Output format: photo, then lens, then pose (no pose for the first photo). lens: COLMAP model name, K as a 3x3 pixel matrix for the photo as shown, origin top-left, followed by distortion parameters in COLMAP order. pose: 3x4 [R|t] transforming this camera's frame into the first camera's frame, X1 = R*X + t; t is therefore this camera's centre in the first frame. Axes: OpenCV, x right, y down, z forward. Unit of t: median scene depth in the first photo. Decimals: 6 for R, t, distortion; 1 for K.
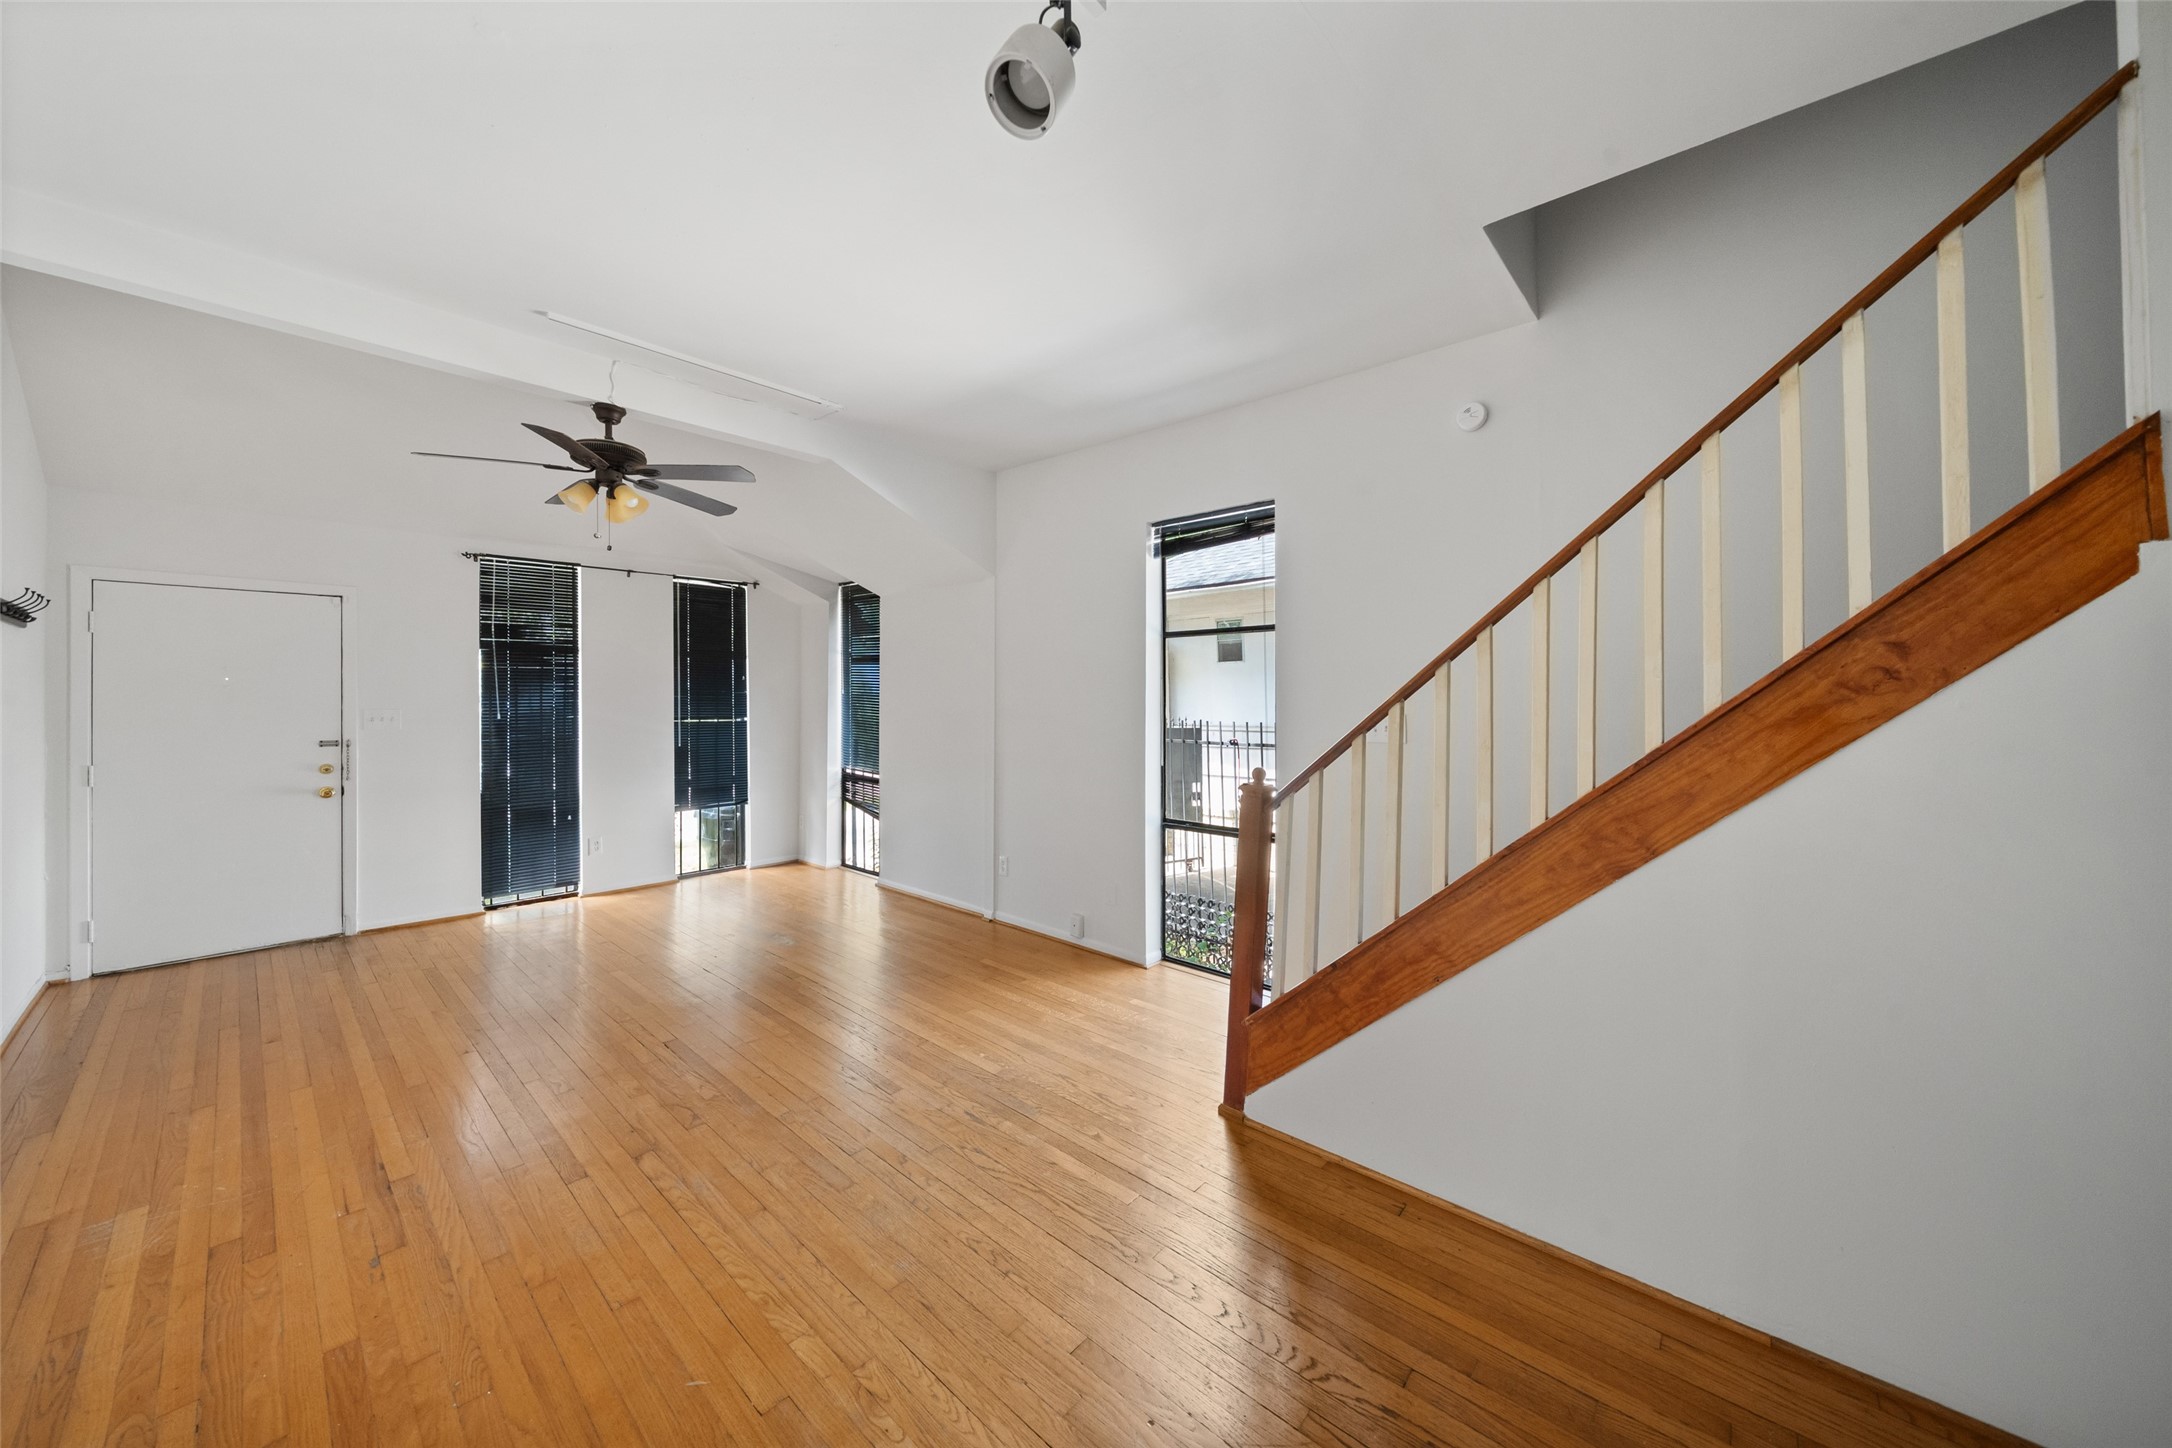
lens RADIAL K [[745.2, 0, 1092.1], [0, 745.2, 715.6], [0, 0, 1]] dist [-0.002025, -0.000017]
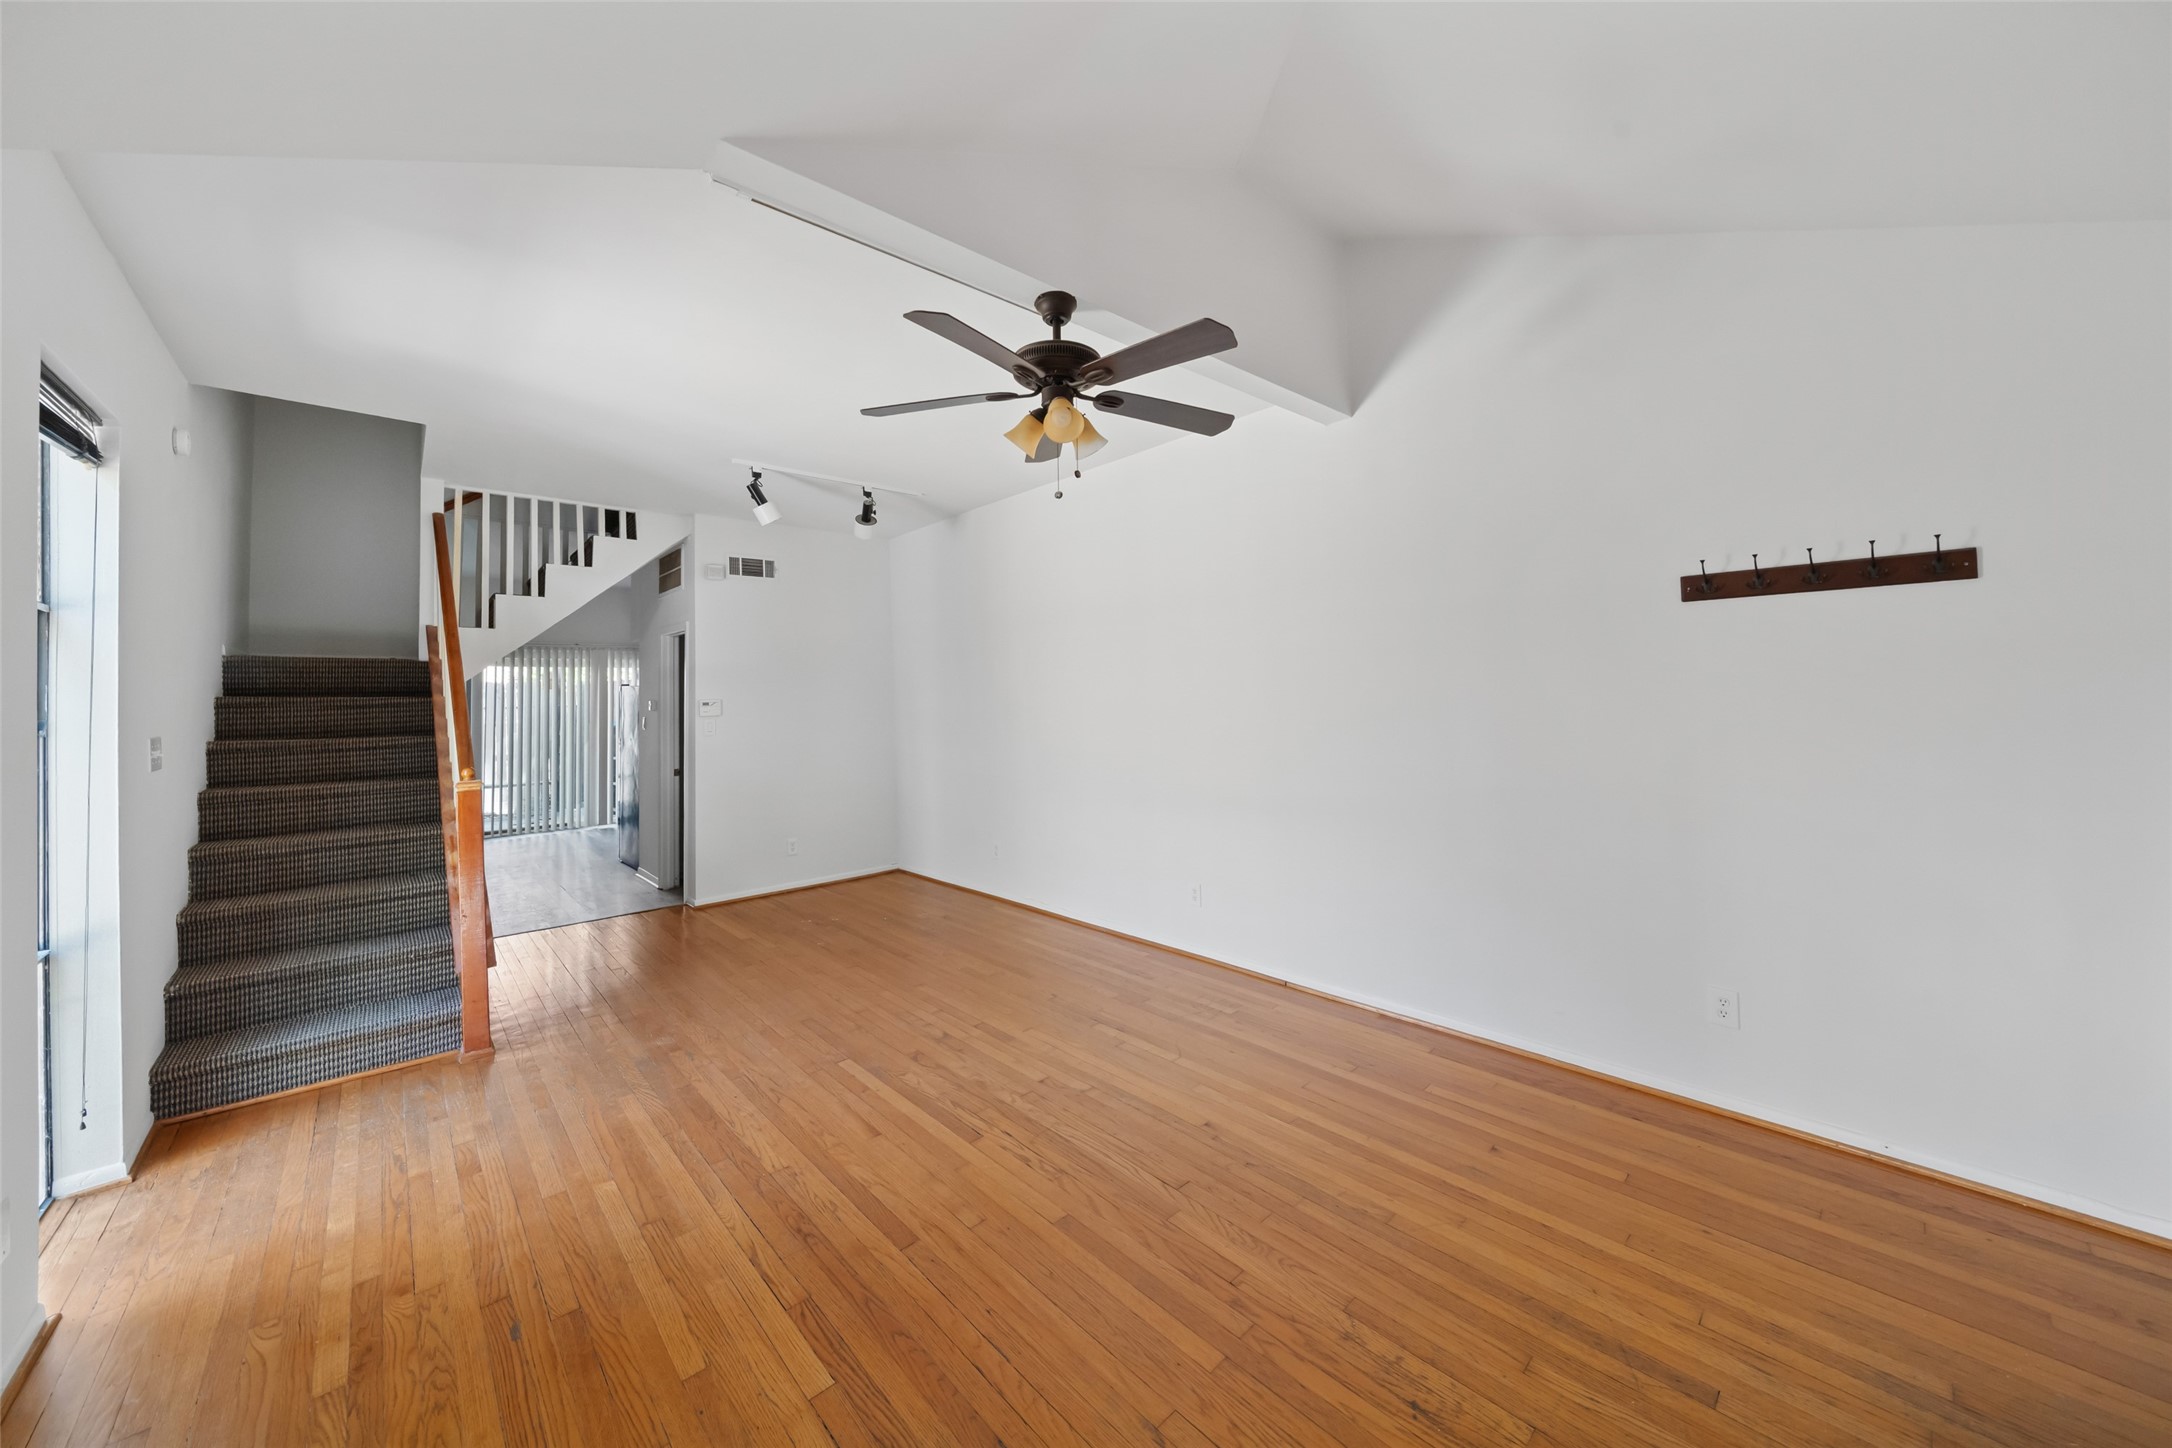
lens RADIAL K [[780.6, 0, 1089.5], [0, 780.6, 680.1], [0, 0, 1]] dist [-0.000010, -0.000012]
pose [[-0.994269, 0.019682, 0.105081, -0.592340], [0.020904, 0.999726, 0.010534, -0.040426], [-0.104845, 0.012670, -0.994408, 1.366235]]
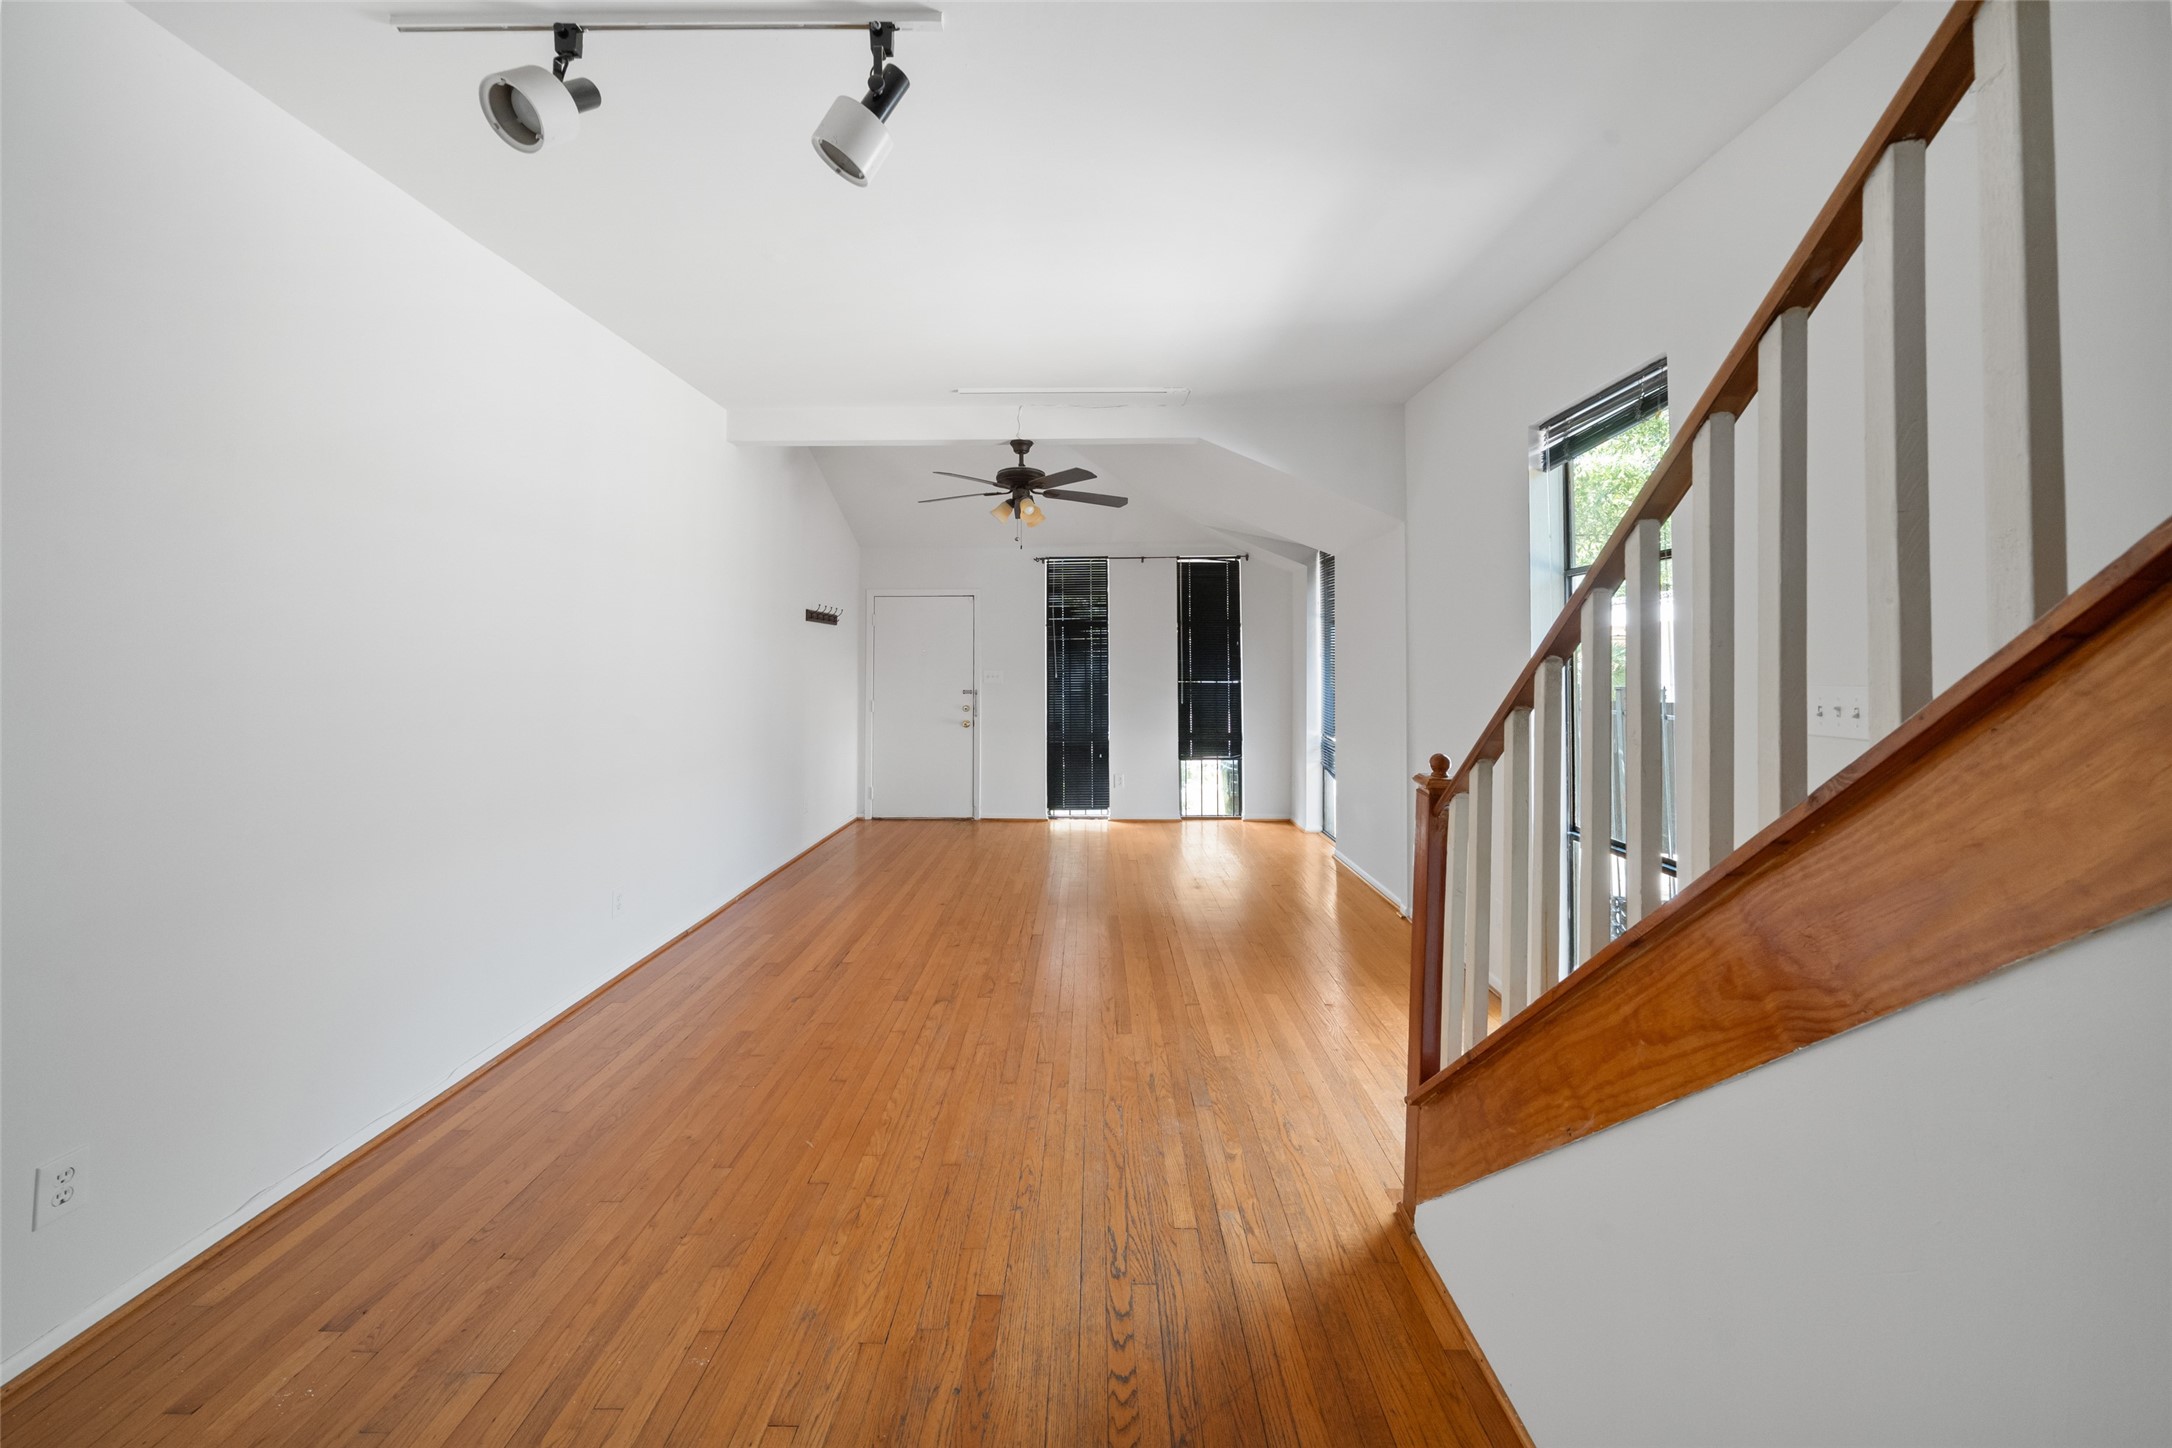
lens RADIAL K [[763.3, 0, 1091.1], [0, 763.3, 660.9], [0, 0, 1]] dist [0.001766, 0.000128]
pose [[0.661152, -0.003550, -0.750244, 0.348165], [-0.016412, 0.999681, -0.019194, -0.000363], [0.750072, 0.025003, 0.660883, 0.159120]]
